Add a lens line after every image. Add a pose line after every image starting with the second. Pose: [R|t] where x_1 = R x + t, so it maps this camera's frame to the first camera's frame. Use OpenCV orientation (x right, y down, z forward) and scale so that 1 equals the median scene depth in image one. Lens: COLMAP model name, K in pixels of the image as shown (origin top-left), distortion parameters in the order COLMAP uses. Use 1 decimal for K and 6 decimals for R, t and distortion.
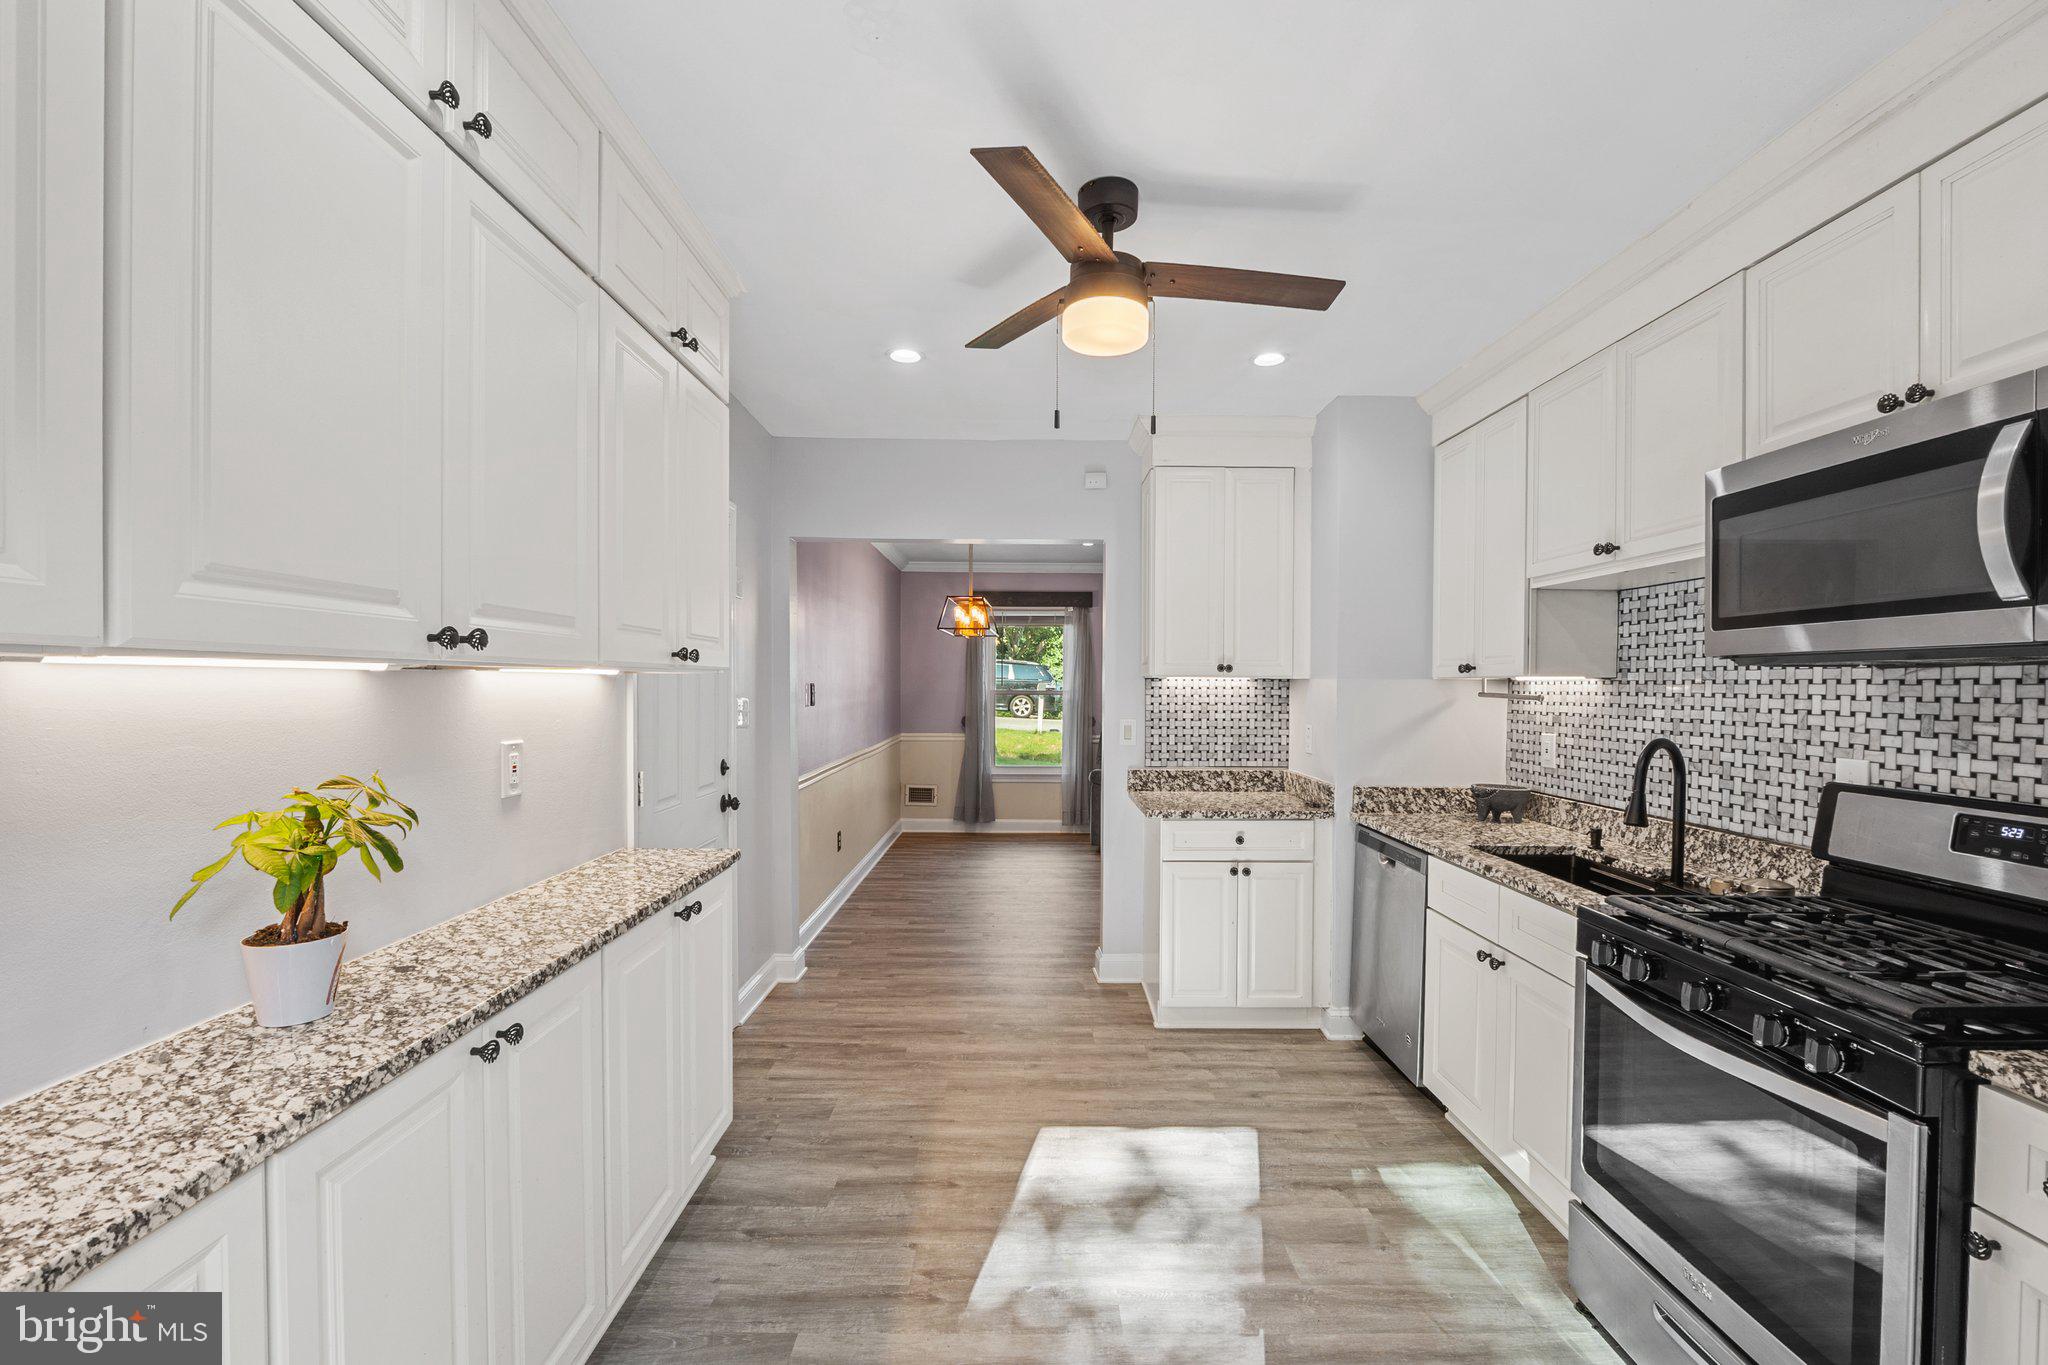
lens RADIAL K [[857.5, 0, 1023.9], [0, 857.5, 691.2], [0, 0, 1]] dist [-0.011711, 0.000161]
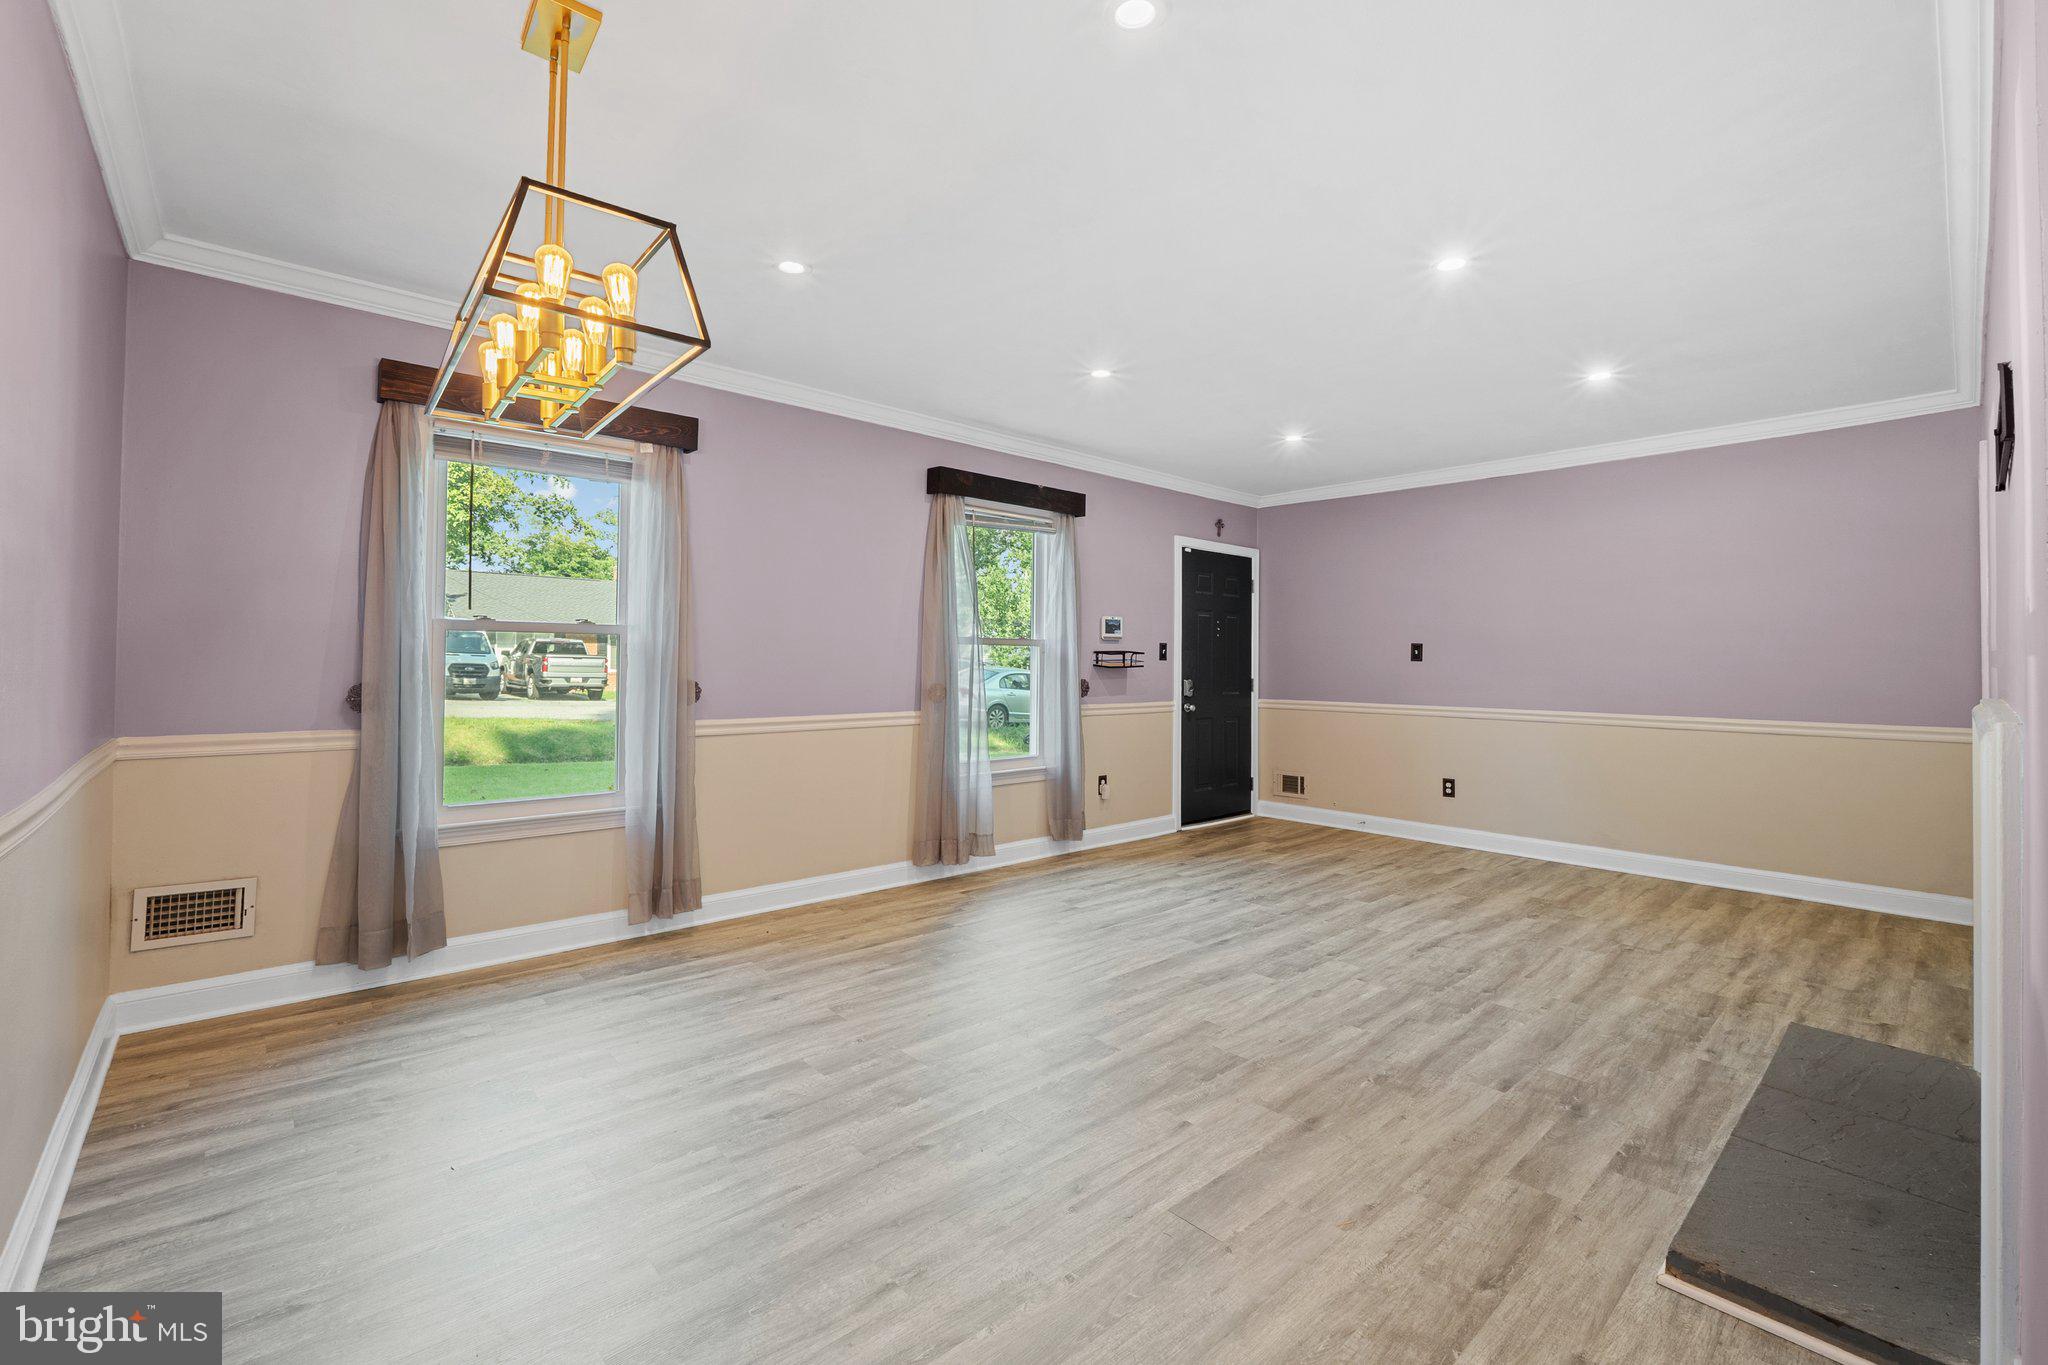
lens RADIAL K [[874.5, 0, 1021.6], [0, 874.5, 655.7], [0, 0, 1]] dist [-0.015152, 0.000356]
pose [[0.744965, 0.004090, 0.667091, -0.104547], [0.001122, 0.999972, -0.007383, 0.019984], [-0.667103, 0.006249, 0.744939, 0.520065]]
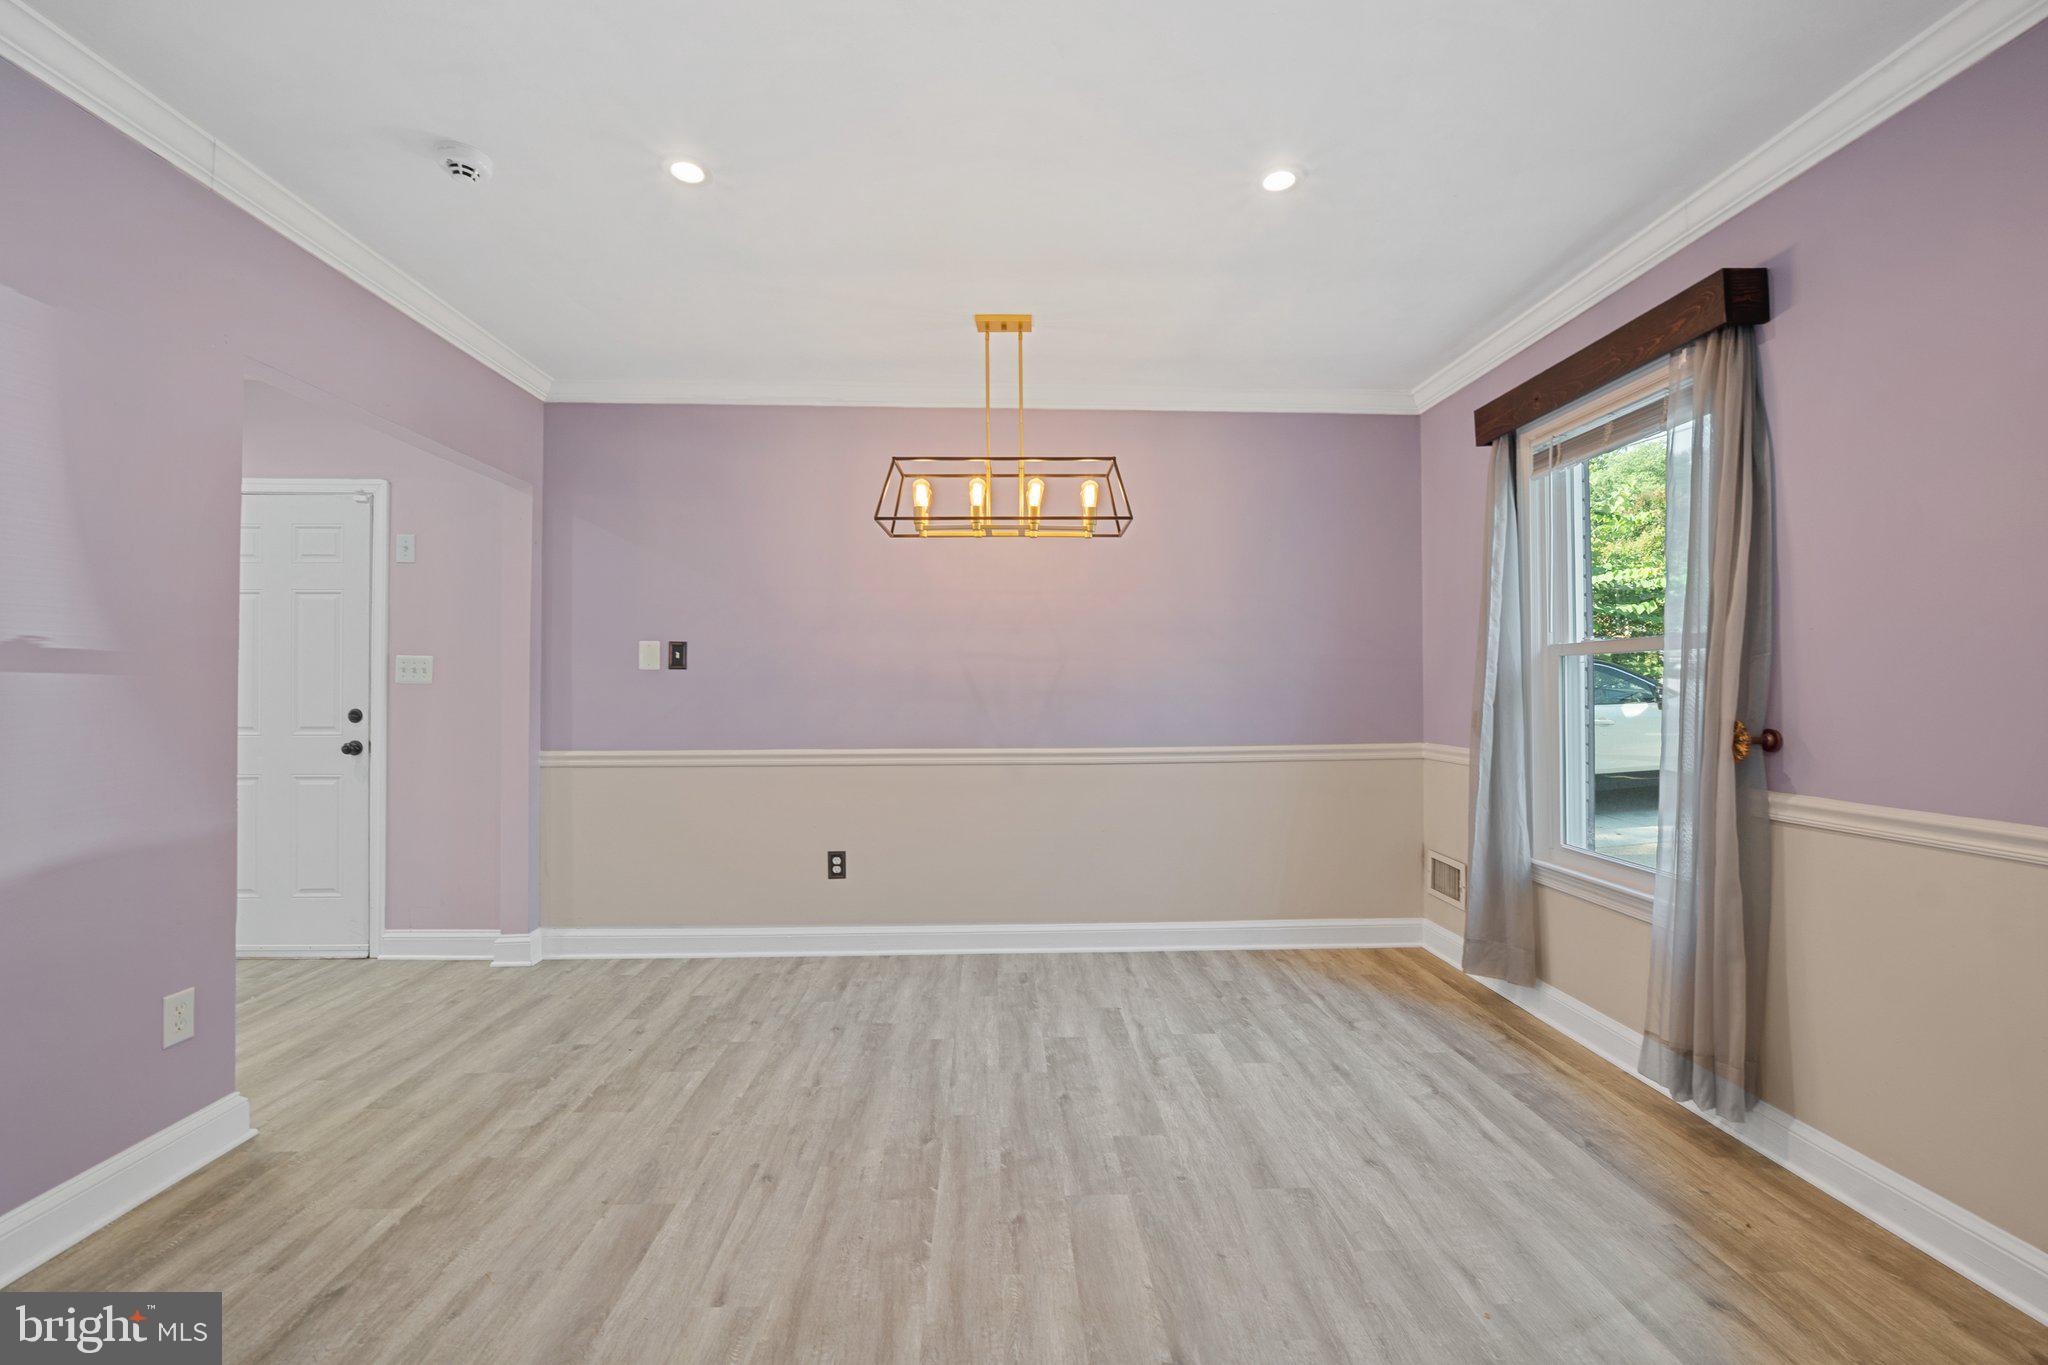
lens RADIAL K [[854.8, 0, 1034.2], [0, 854.8, 677.8], [0, 0, 1]] dist [-0.015397, 0.000471]
pose [[0.047027, -0.020407, -0.998685, 0.334583], [-0.006113, 0.999767, -0.020717, 0.023252], [0.998875, 0.007079, 0.046891, 0.761229]]
